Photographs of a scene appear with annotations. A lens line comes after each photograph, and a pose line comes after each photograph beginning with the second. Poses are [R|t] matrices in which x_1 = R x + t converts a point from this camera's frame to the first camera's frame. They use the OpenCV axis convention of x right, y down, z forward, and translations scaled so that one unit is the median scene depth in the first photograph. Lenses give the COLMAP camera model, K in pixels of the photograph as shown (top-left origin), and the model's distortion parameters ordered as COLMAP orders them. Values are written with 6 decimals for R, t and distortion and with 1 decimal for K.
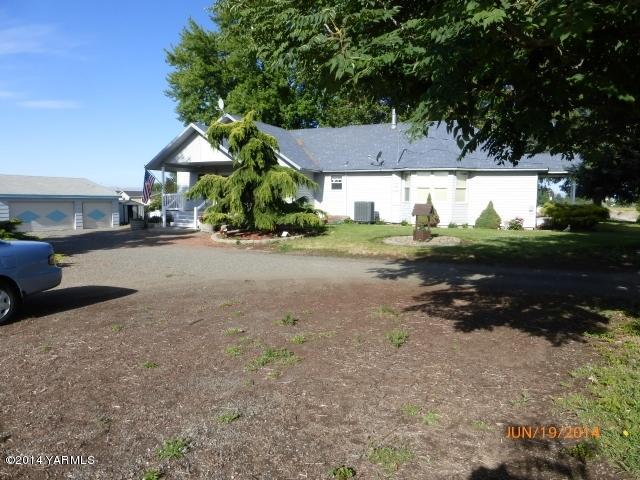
lens RADIAL K [[469.3, 0, 320.0], [0, 469.3, 240.0], [0, 0, 1]] dist [-0.044562, 0.031691]
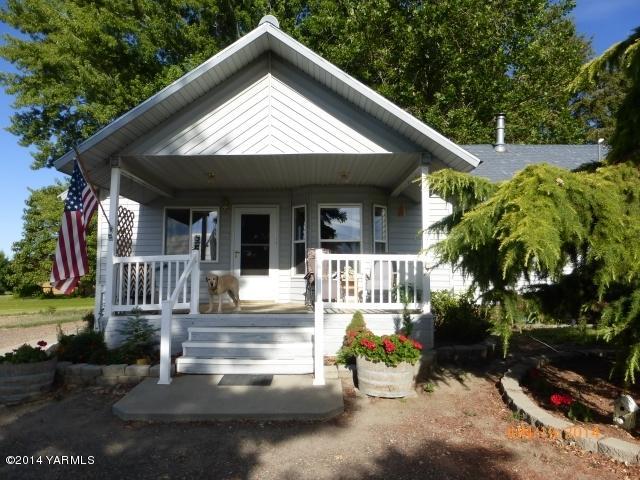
lens RADIAL K [[469.3, 0, 320.0], [0, 469.3, 240.0], [0, 0, 1]] dist [-0.044562, 0.031691]
pose [[0.908474, 0.016973, 0.417597, -0.295722], [0.053183, 0.986358, -0.155788, -0.049270], [-0.414544, 0.163738, 0.895178, 0.588937]]
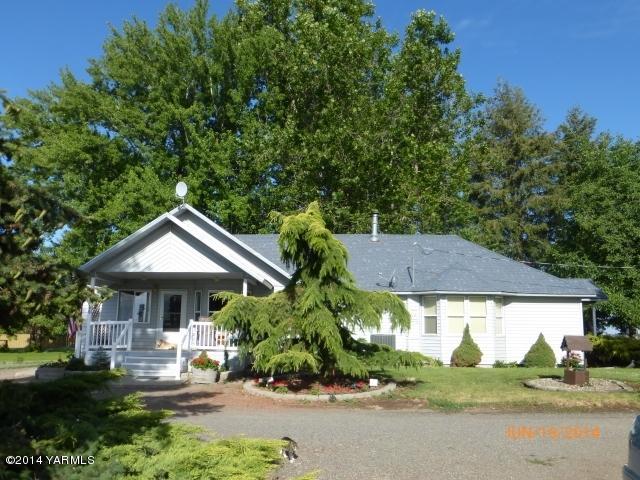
lens RADIAL K [[593.7, 0, 320.0], [0, 593.7, 240.0], [0, 0, 1]] dist [-0.018804, 0.000570]
pose [[0.915098, 0.061075, 0.398579, -0.326582], [0.036724, 0.971732, -0.233215, -0.010541], [-0.401556, 0.228052, 0.886987, 0.151337]]
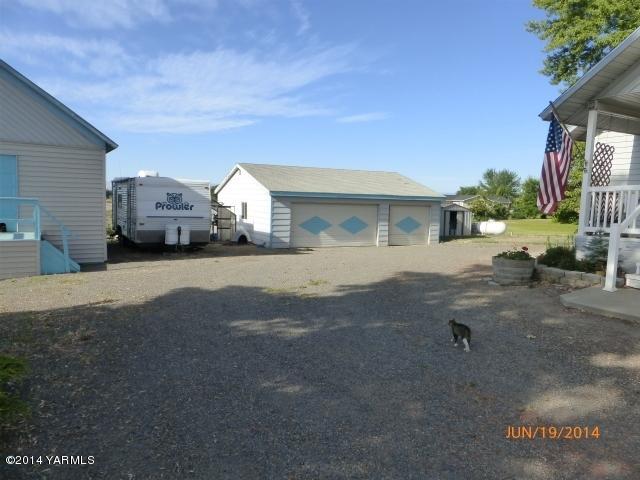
lens RADIAL K [[469.3, 0, 320.0], [0, 469.3, 240.0], [0, 0, 1]] dist [-0.044562, 0.031691]
pose [[0.807743, 0.061697, -0.586297, -0.252064], [-0.068360, 0.997602, 0.010800, -0.042001], [0.585558, 0.031356, 0.810024, 0.514192]]
